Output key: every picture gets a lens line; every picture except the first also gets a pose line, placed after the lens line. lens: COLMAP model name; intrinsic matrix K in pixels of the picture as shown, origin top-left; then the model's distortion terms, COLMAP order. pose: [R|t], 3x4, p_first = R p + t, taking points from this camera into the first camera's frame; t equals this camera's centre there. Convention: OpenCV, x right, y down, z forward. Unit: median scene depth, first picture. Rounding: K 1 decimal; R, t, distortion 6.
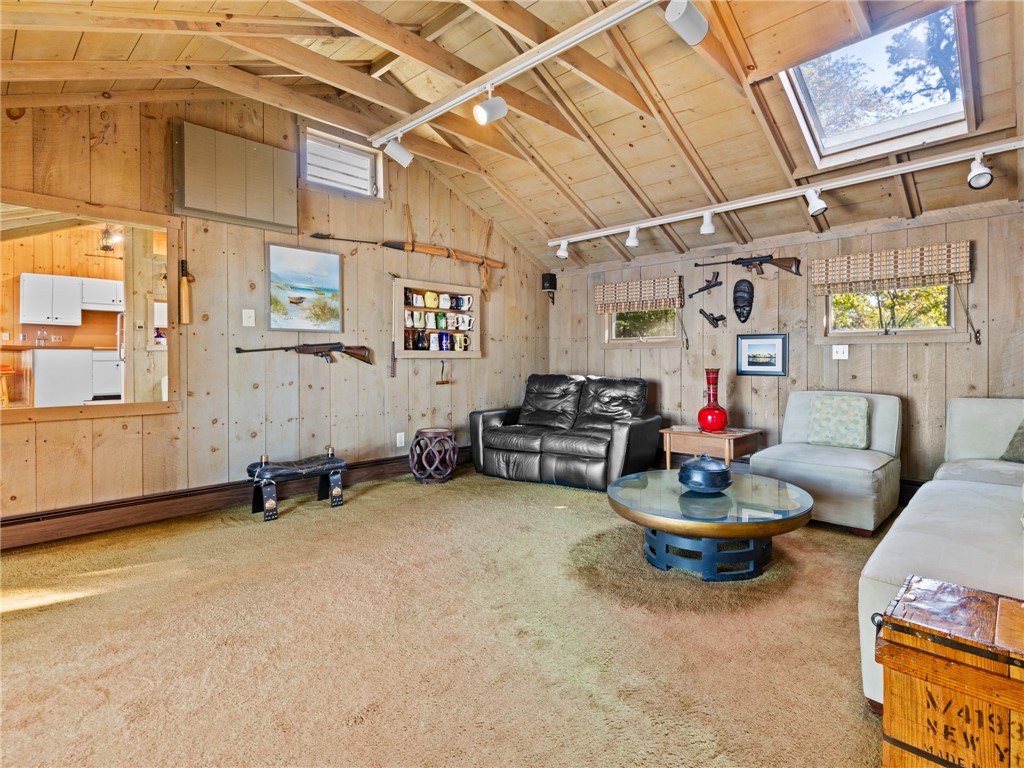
lens RADIAL K [[503.4, 0, 508.8], [0, 503.4, 378.8], [0, 0, 1]] dist [0.001380, 0.000035]
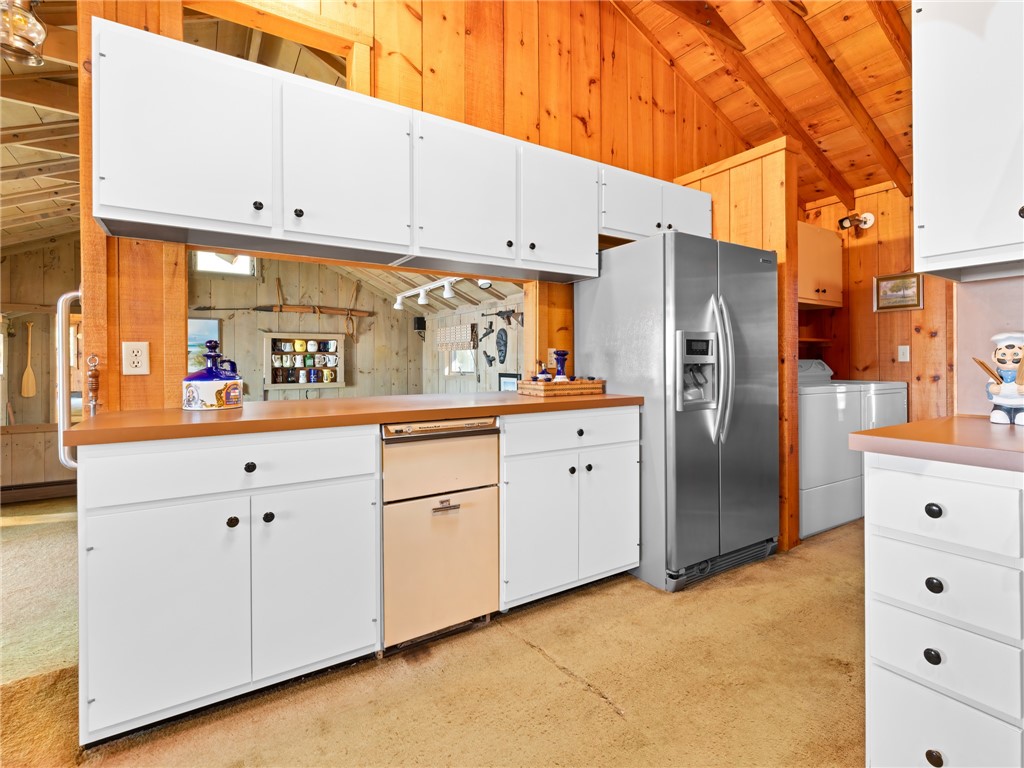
lens RADIAL K [[503.4, 0, 517.8], [0, 503.4, 377.9], [0, 0, 1]] dist [0.001380, 0.000035]
pose [[0.969620, 0.002085, -0.244607, 0.762432], [-0.003414, 0.999982, -0.005010, -0.066953], [0.244592, 0.005693, 0.969609, -0.172122]]
